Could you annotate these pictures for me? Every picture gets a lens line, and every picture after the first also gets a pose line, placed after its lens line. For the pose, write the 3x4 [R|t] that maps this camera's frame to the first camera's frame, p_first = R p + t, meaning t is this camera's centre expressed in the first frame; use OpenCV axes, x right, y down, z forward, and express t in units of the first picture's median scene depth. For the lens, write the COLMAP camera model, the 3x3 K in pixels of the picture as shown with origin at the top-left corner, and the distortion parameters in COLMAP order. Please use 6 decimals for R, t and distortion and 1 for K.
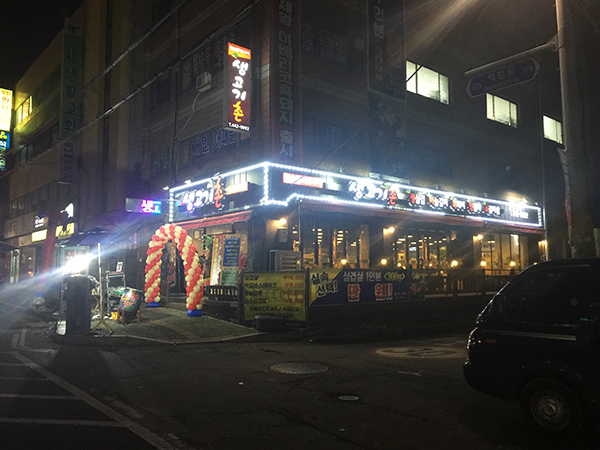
lens RADIAL K [[501.7, 0, 297.4], [0, 501.7, 225.3], [0, 0, 1]] dist [0.069449, -0.076050]
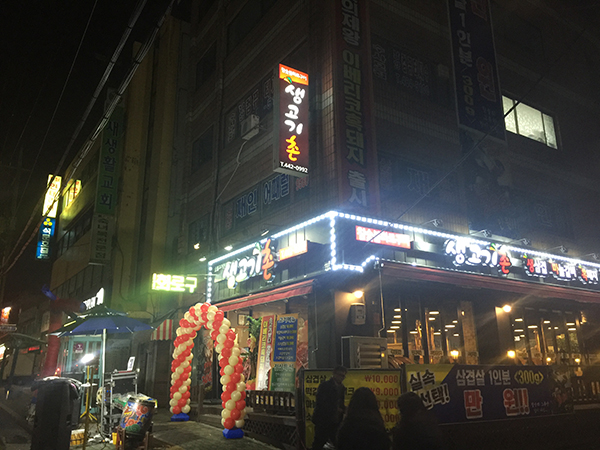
lens RADIAL K [[501.7, 0, 299.4], [0, 501.7, 223.7], [0, 0, 1]] dist [0.069449, -0.076050]
pose [[0.994536, -0.032846, -0.099089, -0.035415], [0.013976, 0.982559, -0.185424, 0.023005], [0.103451, 0.183026, 0.977650, 0.274983]]
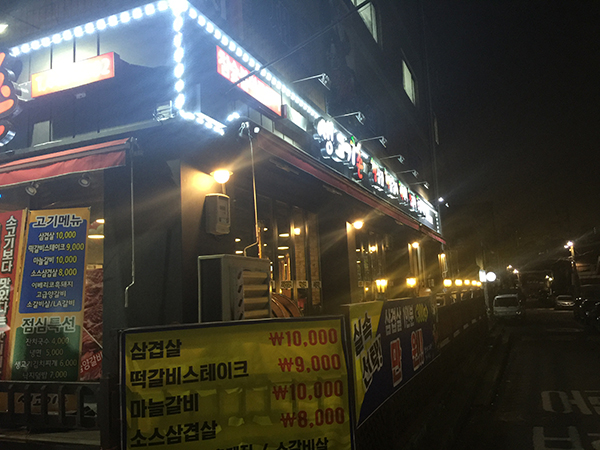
lens RADIAL K [[501.7, 0, 296.6], [0, 501.7, 224.9], [0, 0, 1]] dist [0.069449, -0.076050]
pose [[0.891818, 0.021409, 0.451888, -0.133471], [0.002690, 0.998611, -0.052619, 0.043040], [-0.452387, 0.048142, 0.890521, 0.622142]]
